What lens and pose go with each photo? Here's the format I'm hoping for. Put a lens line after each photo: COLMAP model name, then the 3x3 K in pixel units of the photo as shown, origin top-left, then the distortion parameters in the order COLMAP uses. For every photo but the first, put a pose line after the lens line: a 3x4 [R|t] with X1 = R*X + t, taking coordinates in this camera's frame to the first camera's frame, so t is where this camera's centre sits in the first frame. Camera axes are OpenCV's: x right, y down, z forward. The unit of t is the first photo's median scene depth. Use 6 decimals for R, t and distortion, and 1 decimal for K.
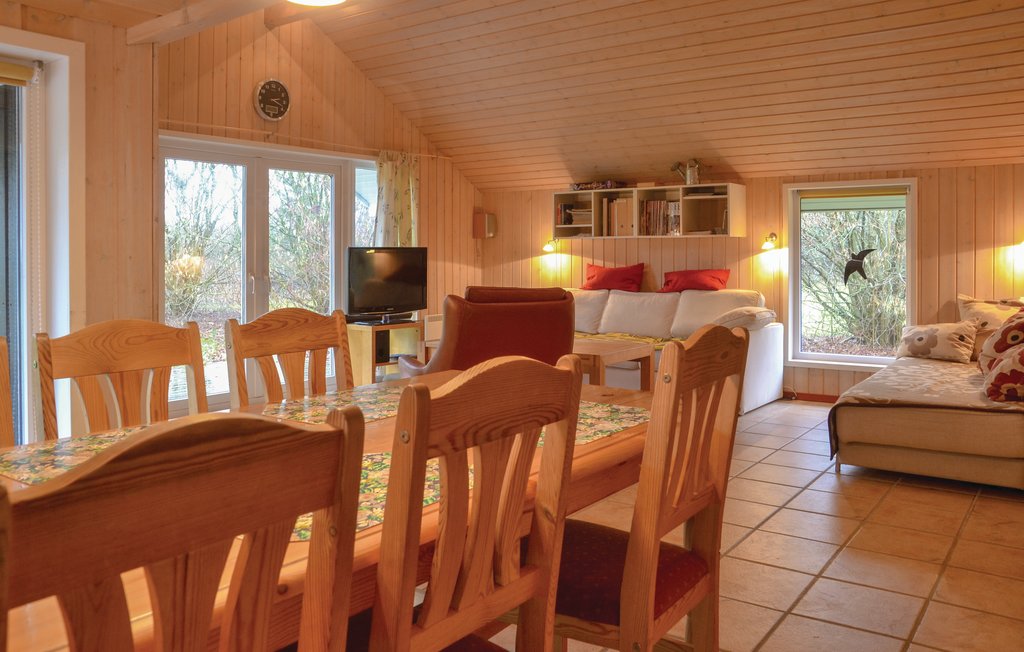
lens RADIAL K [[829.1, 0, 509.9], [0, 829.1, 261.2], [0, 0, 1]] dist [0.002172, 0.000930]
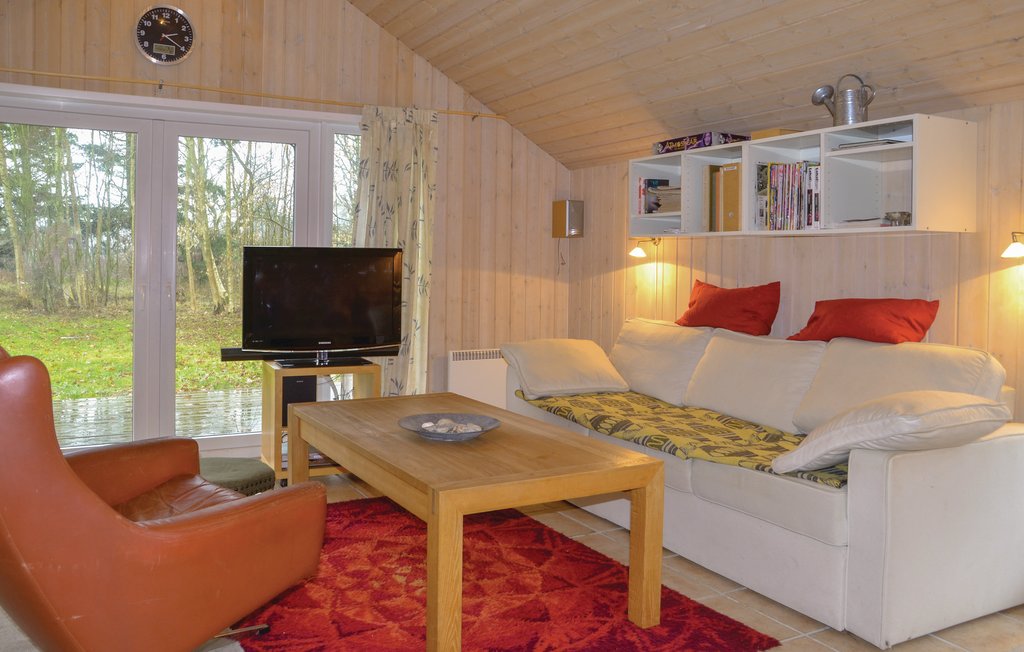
lens RADIAL K [[829.1, 0, 509.9], [0, 829.1, 261.2], [0, 0, 1]] dist [0.002172, 0.000930]
pose [[0.893423, 0.014836, -0.448972, 0.254873], [-0.018012, 0.999834, -0.002803, -0.006997], [0.448856, 0.010591, 0.893541, 0.447658]]
